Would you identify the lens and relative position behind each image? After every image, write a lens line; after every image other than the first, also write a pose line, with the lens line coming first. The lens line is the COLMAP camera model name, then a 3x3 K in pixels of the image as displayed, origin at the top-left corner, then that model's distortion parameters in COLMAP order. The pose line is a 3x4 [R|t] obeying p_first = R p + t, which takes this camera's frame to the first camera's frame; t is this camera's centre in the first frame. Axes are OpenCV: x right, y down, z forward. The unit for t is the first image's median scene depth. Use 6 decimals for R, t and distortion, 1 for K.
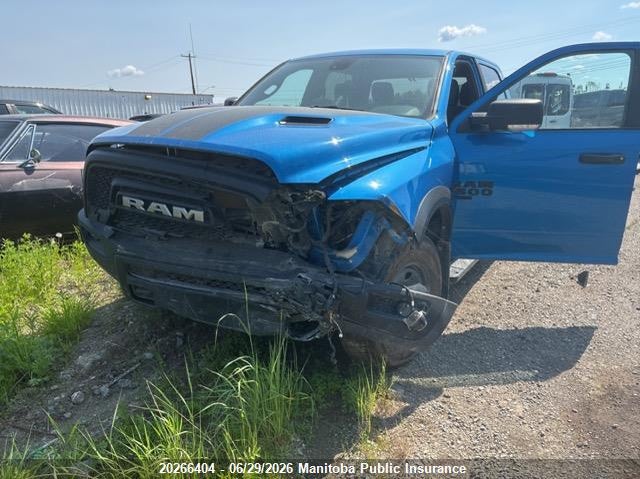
lens RADIAL K [[433.0, 0, 320.0], [0, 433.0, 239.5], [0, 0, 1]] dist [0.002690, -0.002793]
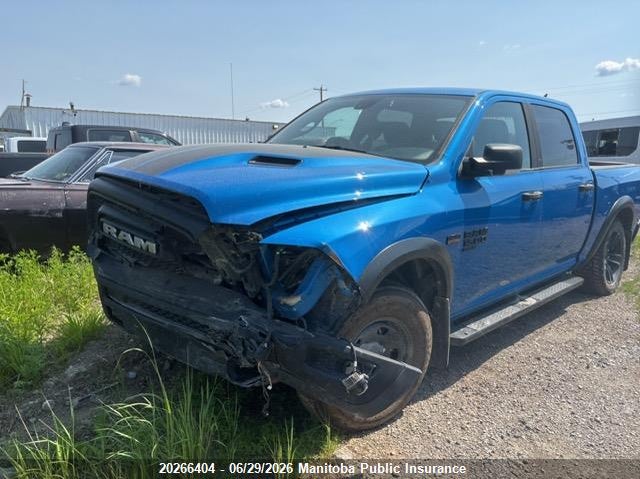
lens RADIAL K [[436.8, 0, 320.0], [0, 436.8, 239.5], [0, 0, 1]] dist [-0.004062, -0.004261]
pose [[0.969746, 0.082994, -0.229574, 0.326049], [-0.099195, 0.993261, -0.059934, -0.048300], [0.223053, 0.080894, 0.971444, 0.073750]]
